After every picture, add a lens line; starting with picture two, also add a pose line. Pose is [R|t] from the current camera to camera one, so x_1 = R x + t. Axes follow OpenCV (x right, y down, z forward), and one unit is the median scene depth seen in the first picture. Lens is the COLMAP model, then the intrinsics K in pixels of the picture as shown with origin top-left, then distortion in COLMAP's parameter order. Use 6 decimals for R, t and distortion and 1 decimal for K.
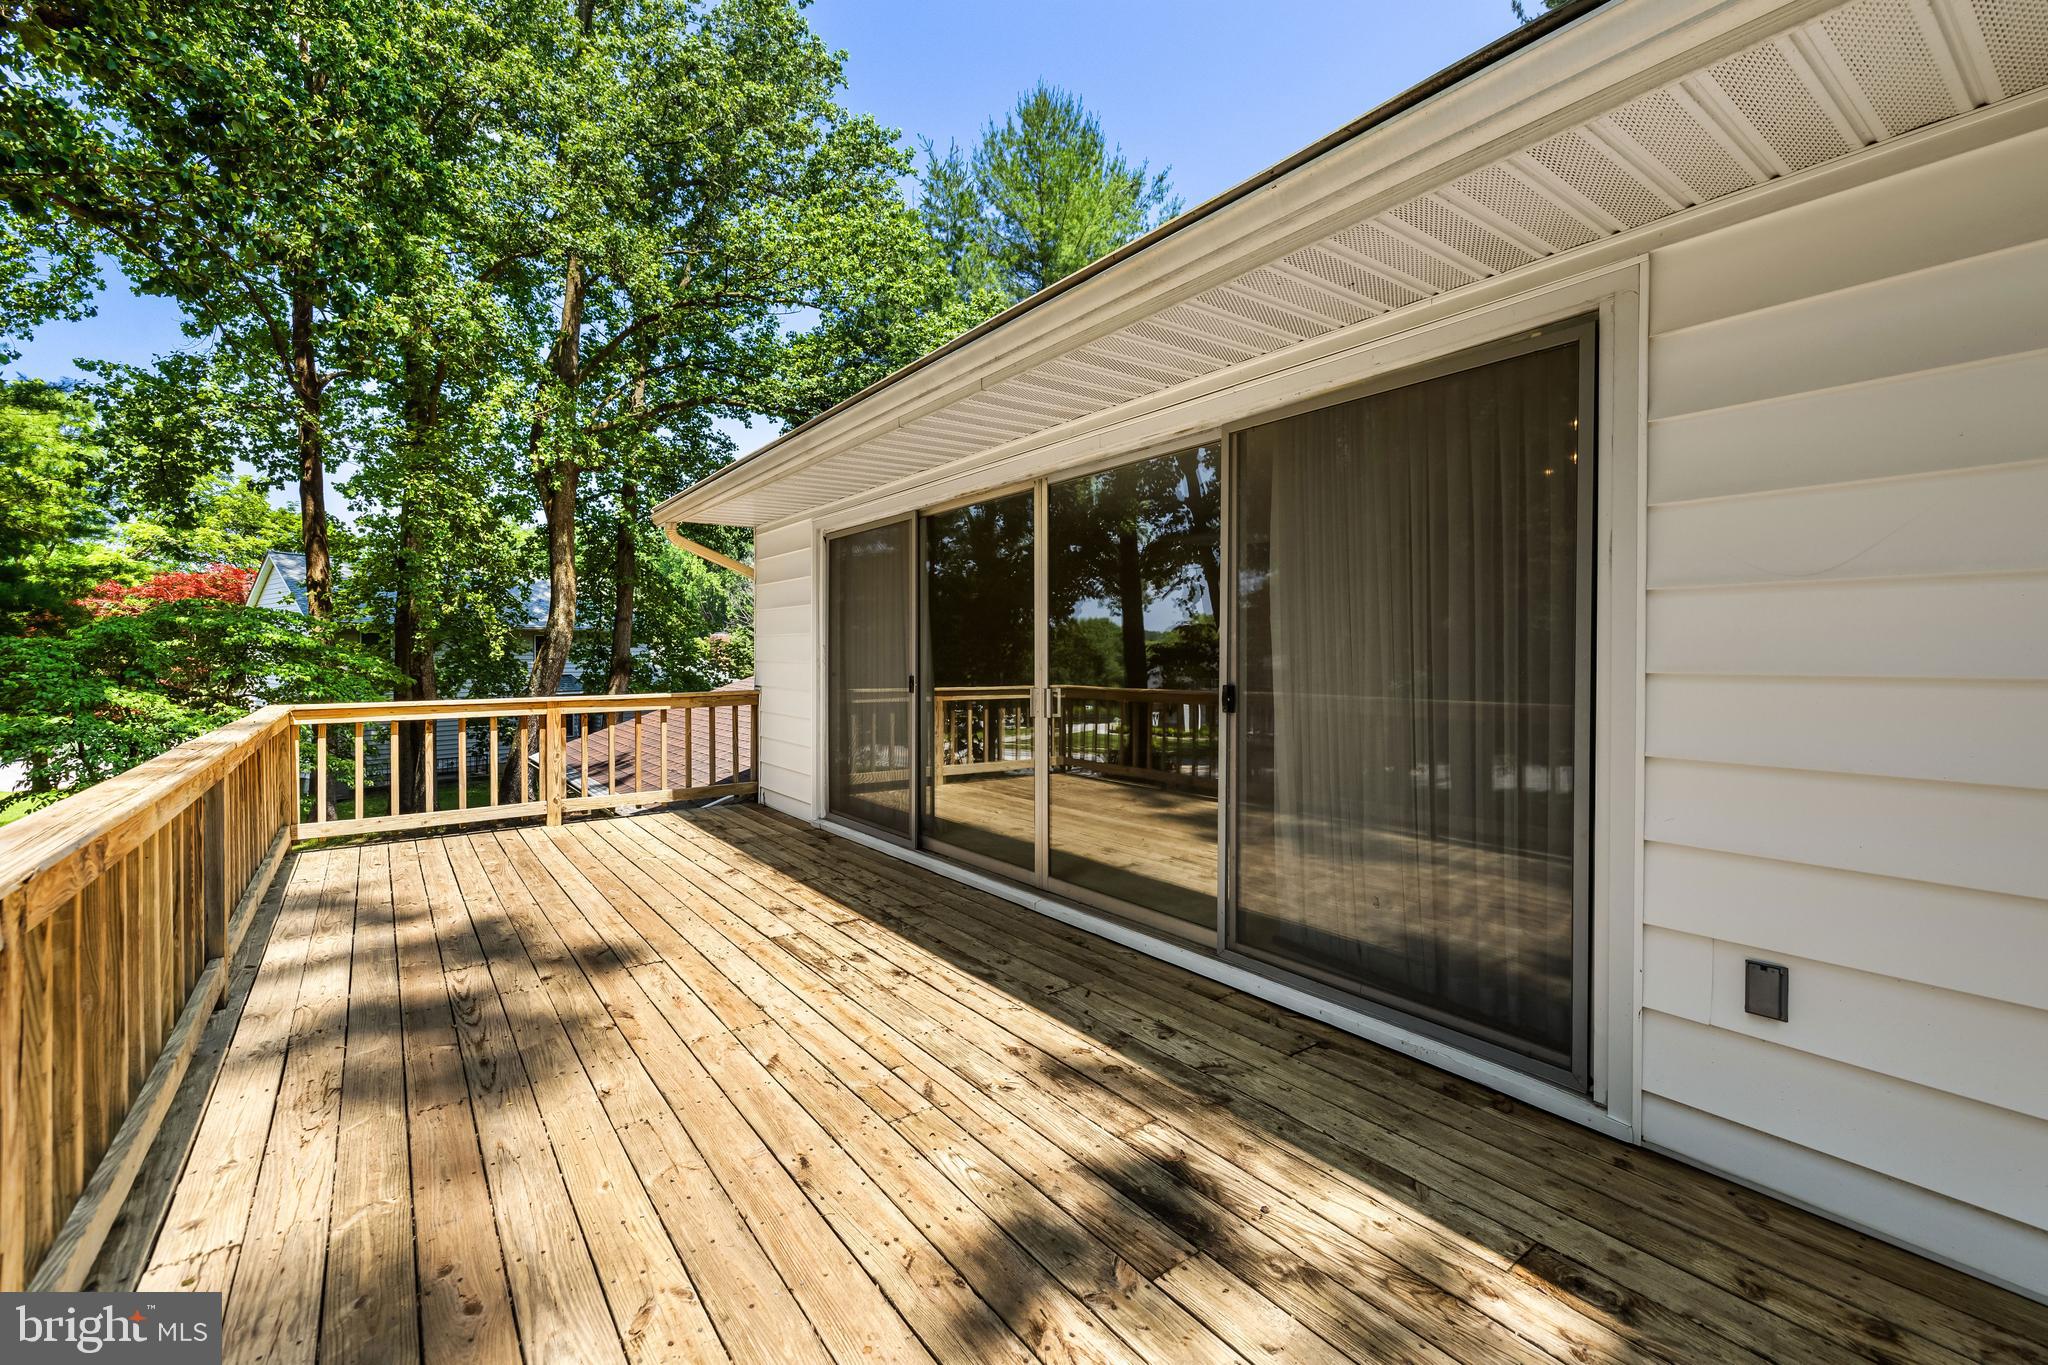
lens RADIAL K [[861.1, 0, 1009.2], [0, 861.1, 663.8], [0, 0, 1]] dist [0.001972, 0.001084]
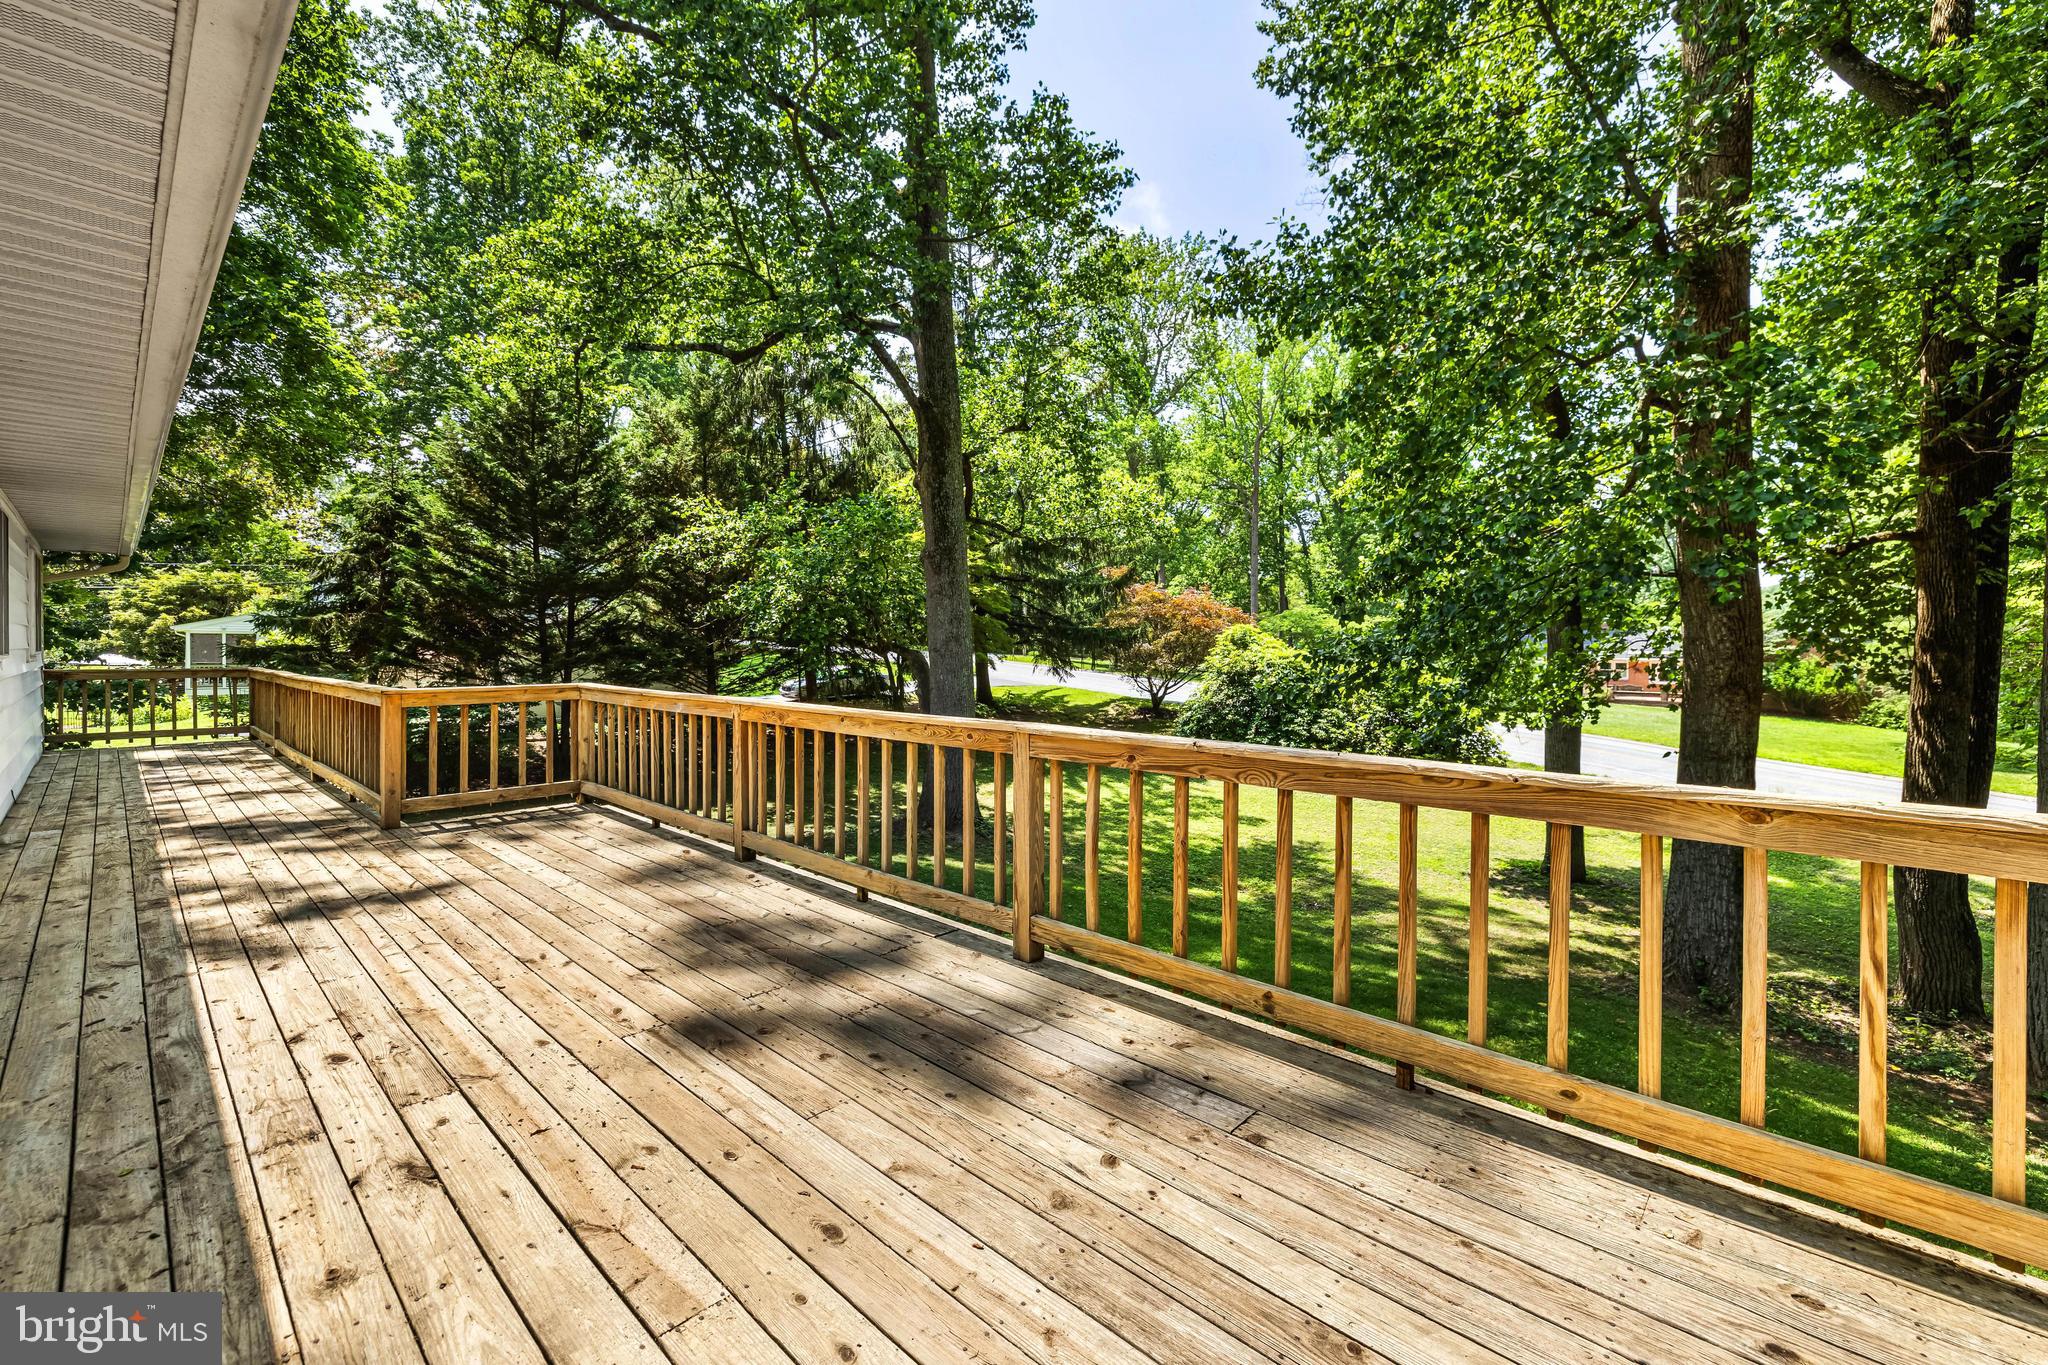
lens RADIAL K [[861.1, 0, 1009.2], [0, 861.1, 663.8], [0, 0, 1]] dist [0.001972, 0.001084]
pose [[-0.984509, 0.001537, -0.175326, -0.616745], [-0.003874, 0.999527, 0.030515, -0.015557], [0.175290, 0.030722, -0.984037, 1.837873]]
